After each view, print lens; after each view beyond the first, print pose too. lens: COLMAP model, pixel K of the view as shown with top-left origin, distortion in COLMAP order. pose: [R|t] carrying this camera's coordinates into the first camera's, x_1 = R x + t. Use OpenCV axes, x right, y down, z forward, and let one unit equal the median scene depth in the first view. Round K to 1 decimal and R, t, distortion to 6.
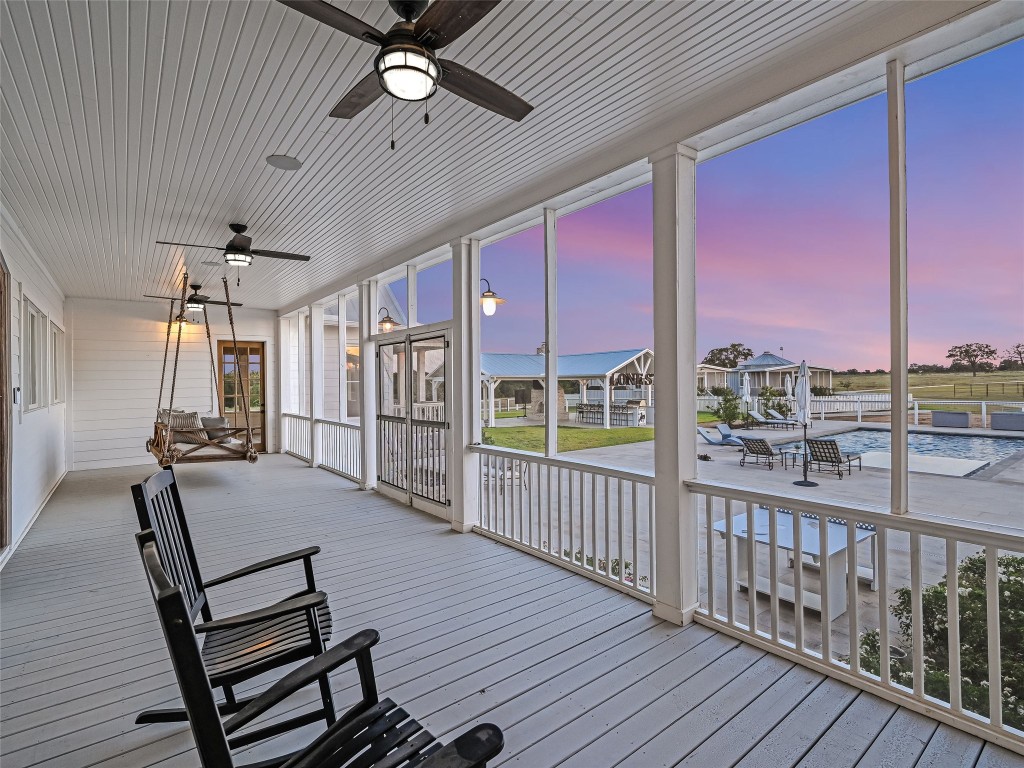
lens RADIAL K [[496.3, 0, 512.0], [0, 496.3, 384.0], [0, 0, 1]] dist [0.001151, 0.000164]
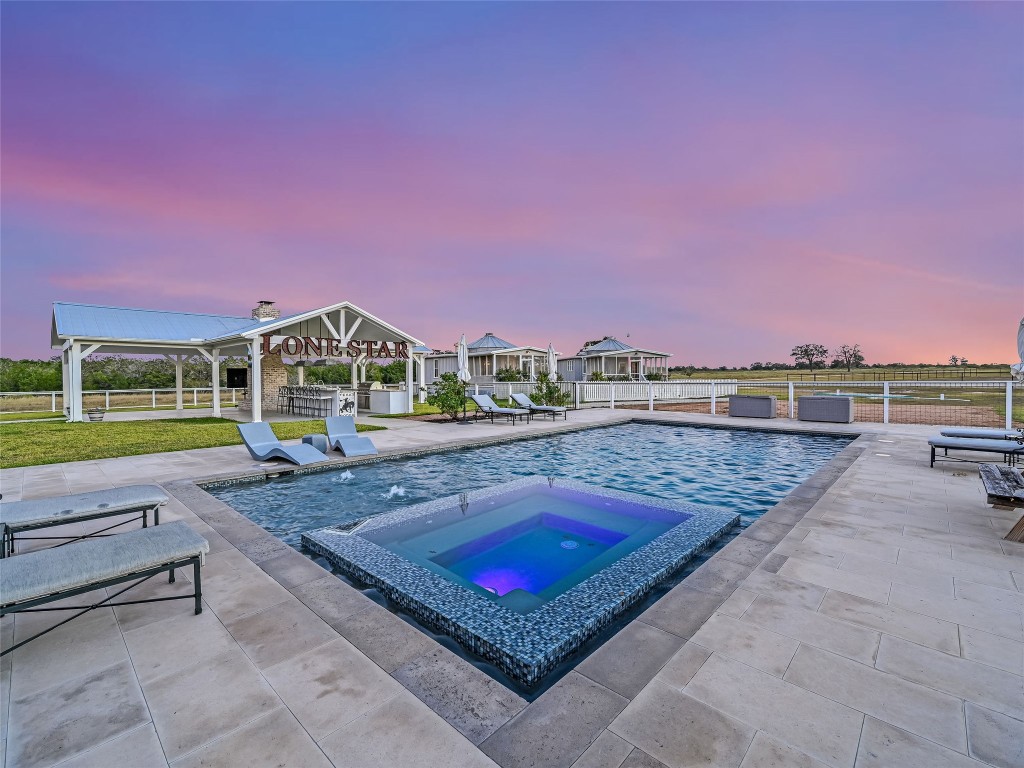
lens RADIAL K [[452.4, 0, 512.0], [0, 452.4, 384.0], [0, 0, 1]] dist [-0.000337, -0.000020]
pose [[0.986935, 0.007423, 0.160946, 0.213088], [-0.009898, 0.999845, 0.014582, 0.015102], [-0.160812, -0.015985, 0.986856, 0.202563]]
